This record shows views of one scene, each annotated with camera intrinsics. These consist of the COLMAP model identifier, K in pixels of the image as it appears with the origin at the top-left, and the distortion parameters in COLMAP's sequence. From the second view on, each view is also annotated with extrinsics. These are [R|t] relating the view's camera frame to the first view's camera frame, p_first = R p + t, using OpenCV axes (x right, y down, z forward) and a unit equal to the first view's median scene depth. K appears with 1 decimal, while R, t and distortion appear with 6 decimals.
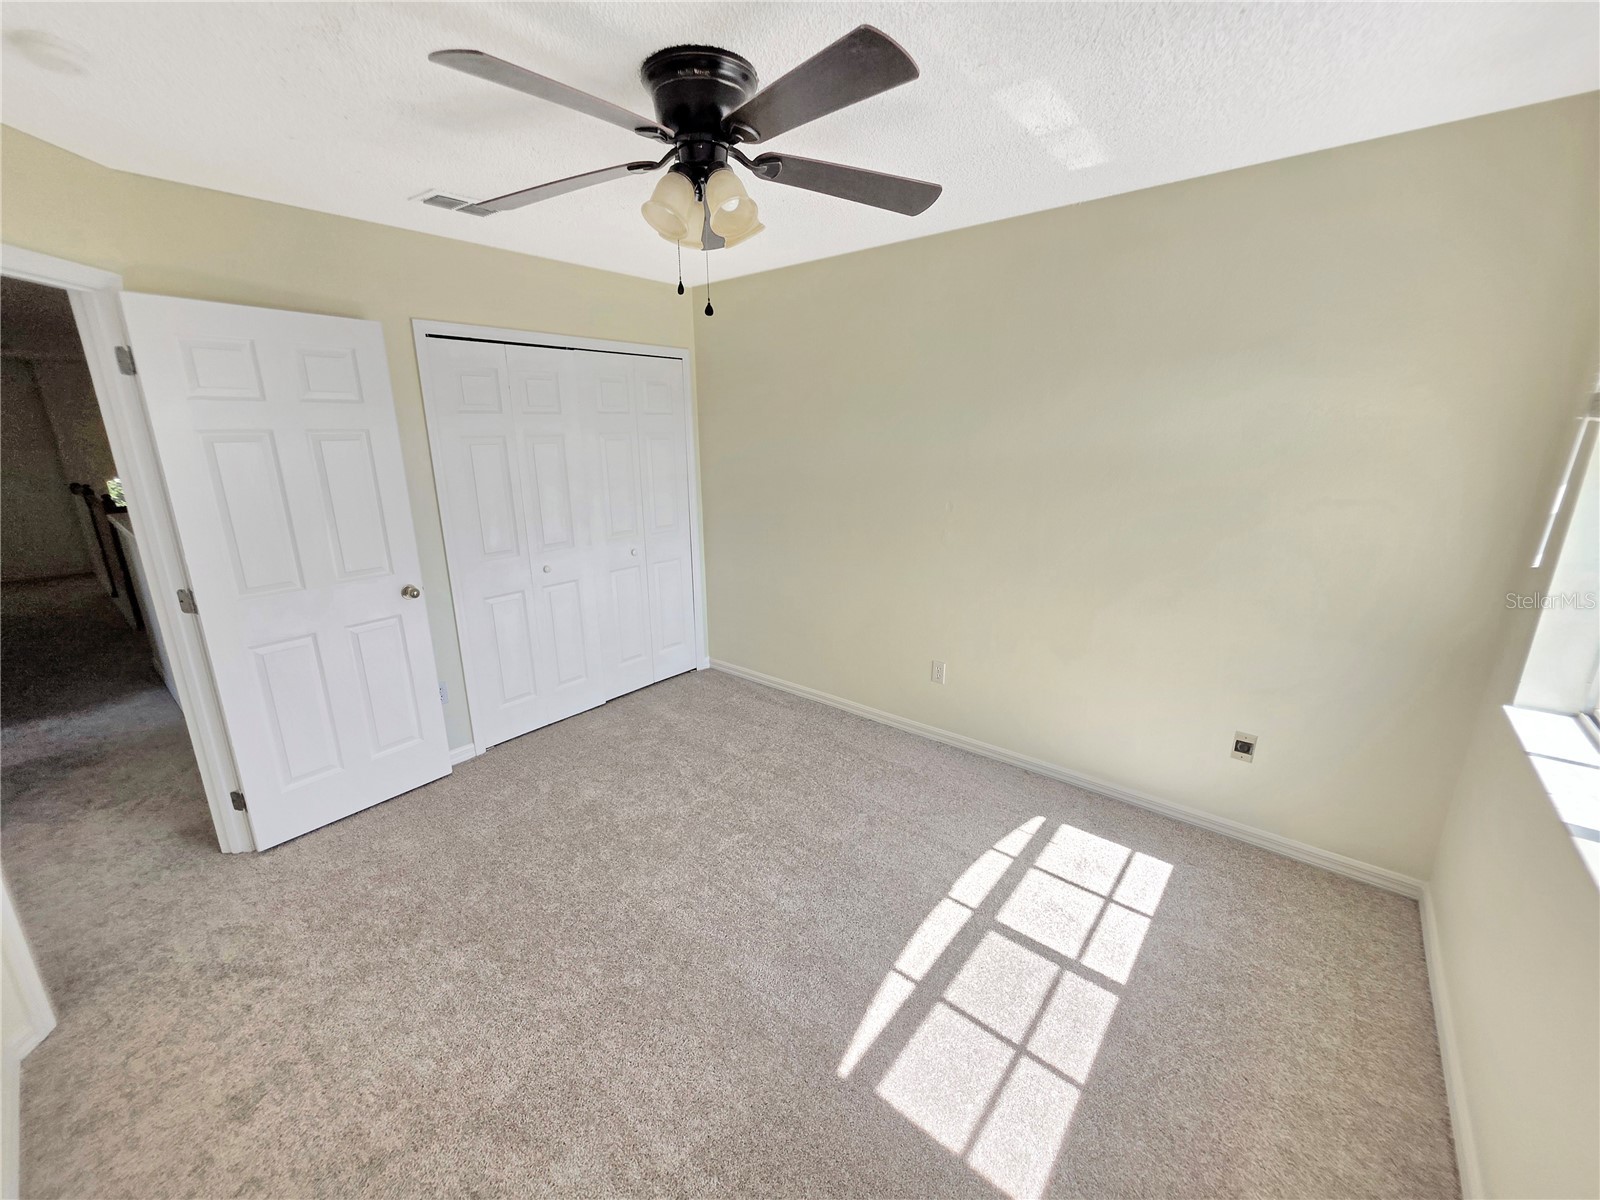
lens RADIAL K [[646.3, 0, 793.6], [0, 646.3, 604.1], [0, 0, 1]] dist [0.000133, 0.000054]
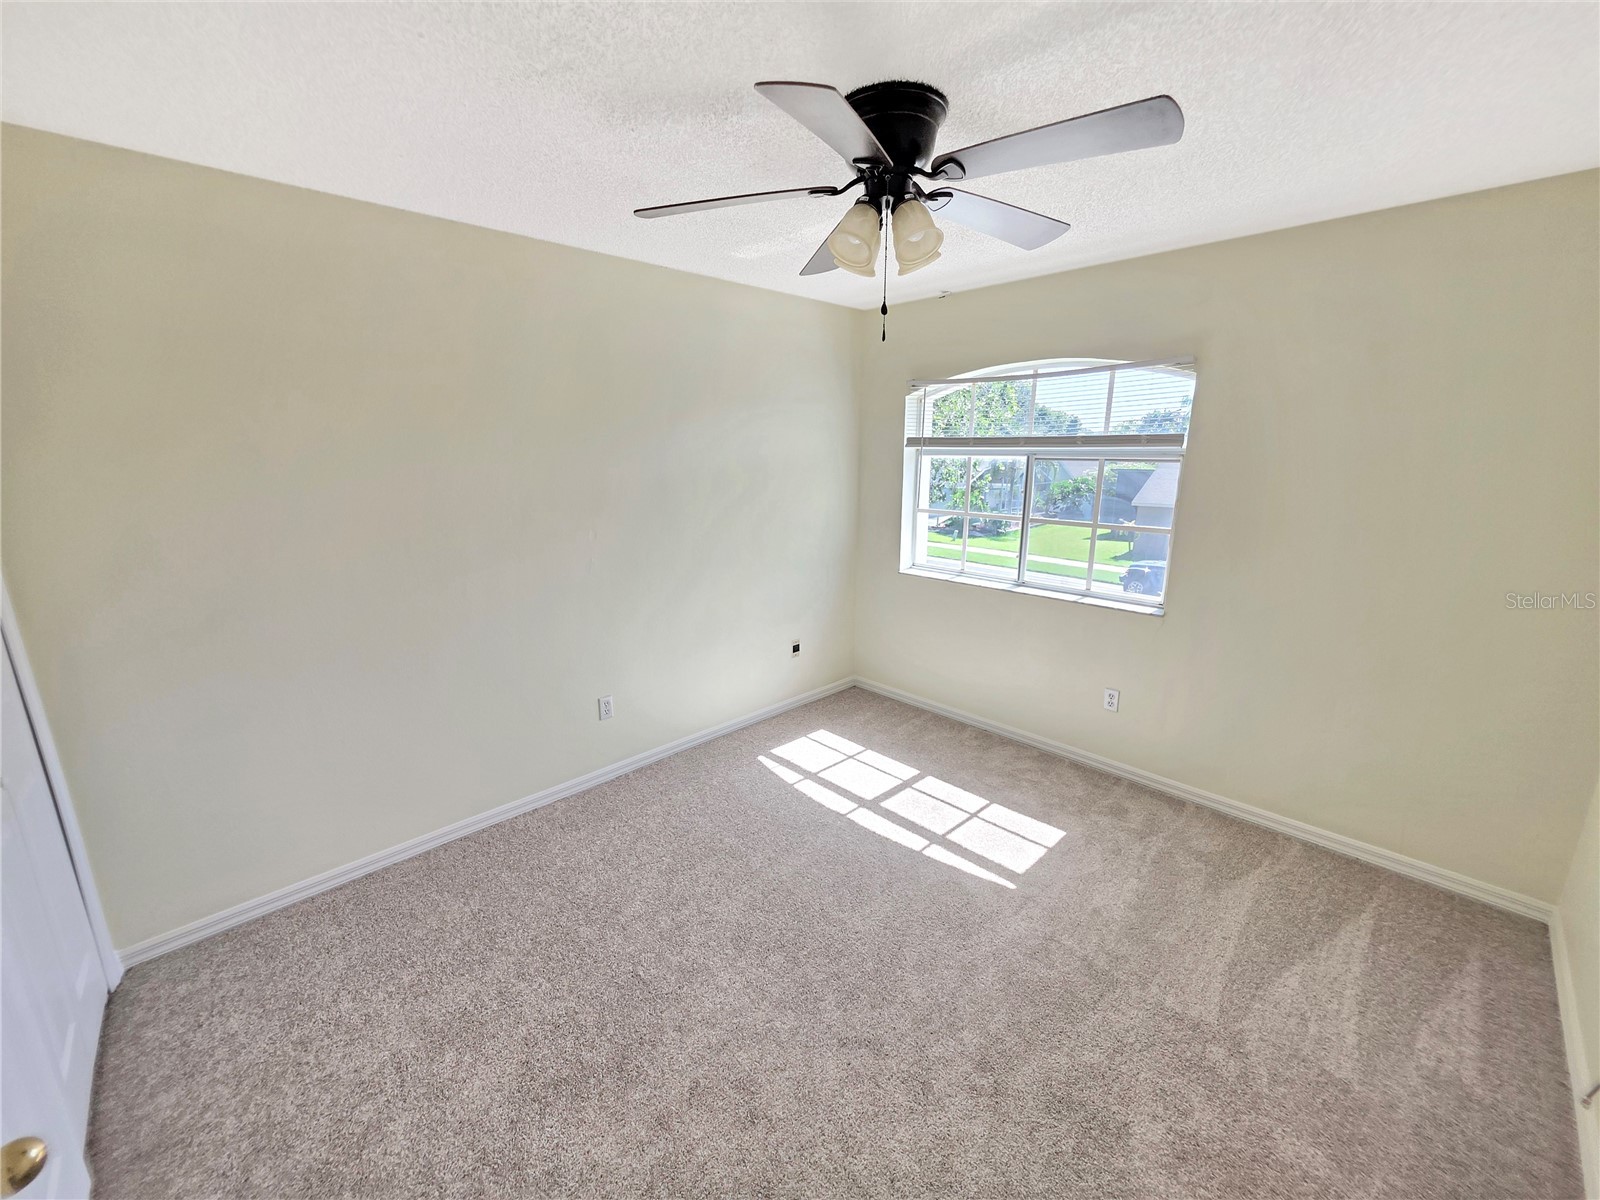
lens RADIAL K [[646.3, 0, 793.6], [0, 646.3, 604.1], [0, 0, 1]] dist [0.000133, 0.000054]
pose [[0.095319, -0.226897, 0.969243, -0.868307], [0.267085, 0.943804, 0.194676, -0.201630], [-0.958947, 0.240314, 0.150563, 0.778465]]
